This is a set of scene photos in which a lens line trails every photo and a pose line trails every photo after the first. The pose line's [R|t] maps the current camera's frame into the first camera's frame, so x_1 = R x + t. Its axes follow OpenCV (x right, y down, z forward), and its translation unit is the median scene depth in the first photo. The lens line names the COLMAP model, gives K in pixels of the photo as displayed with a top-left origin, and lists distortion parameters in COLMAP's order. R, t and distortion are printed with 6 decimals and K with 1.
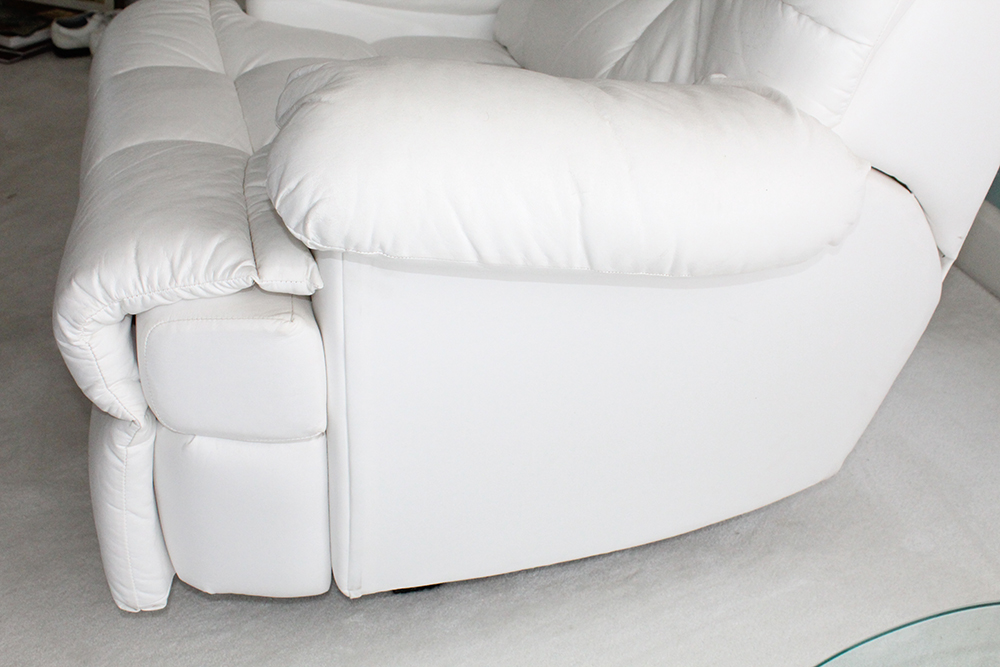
lens RADIAL K [[1115.8, 0, 500.0], [0, 1115.8, 333.5], [0, 0, 1]] dist [-0.064646, -0.004238]
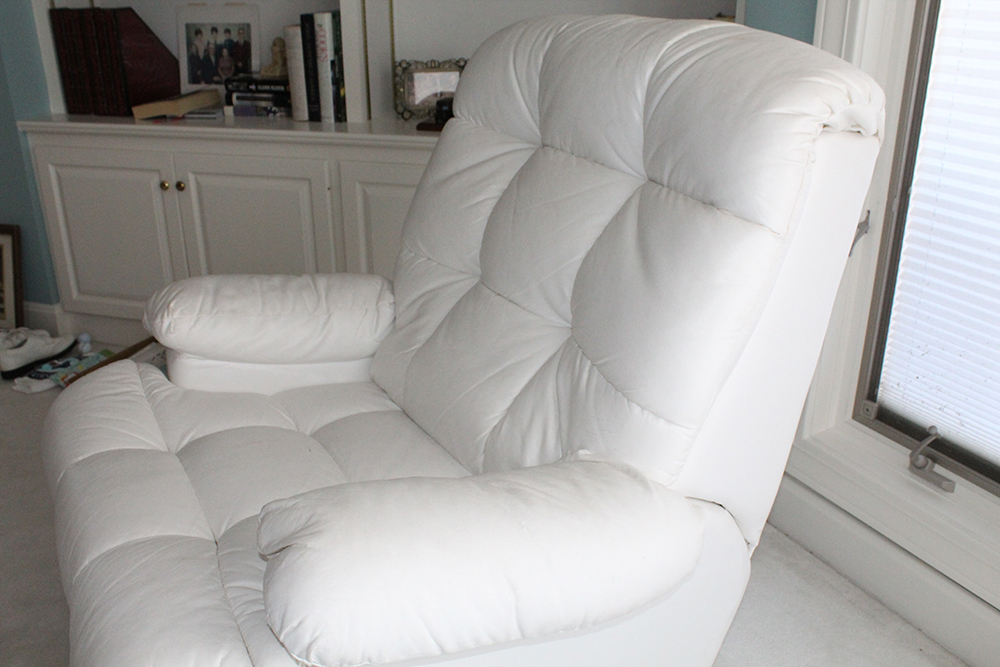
lens RADIAL K [[916.0, 0, 500.0], [0, 916.0, 333.5], [0, 0, 1]] dist [-0.177829, 0.211427]
pose [[0.974577, -0.086838, 0.206541, -0.118536], [0.120487, 0.980323, -0.156362, -0.224147], [-0.188899, 0.177273, 0.965863, -0.057766]]
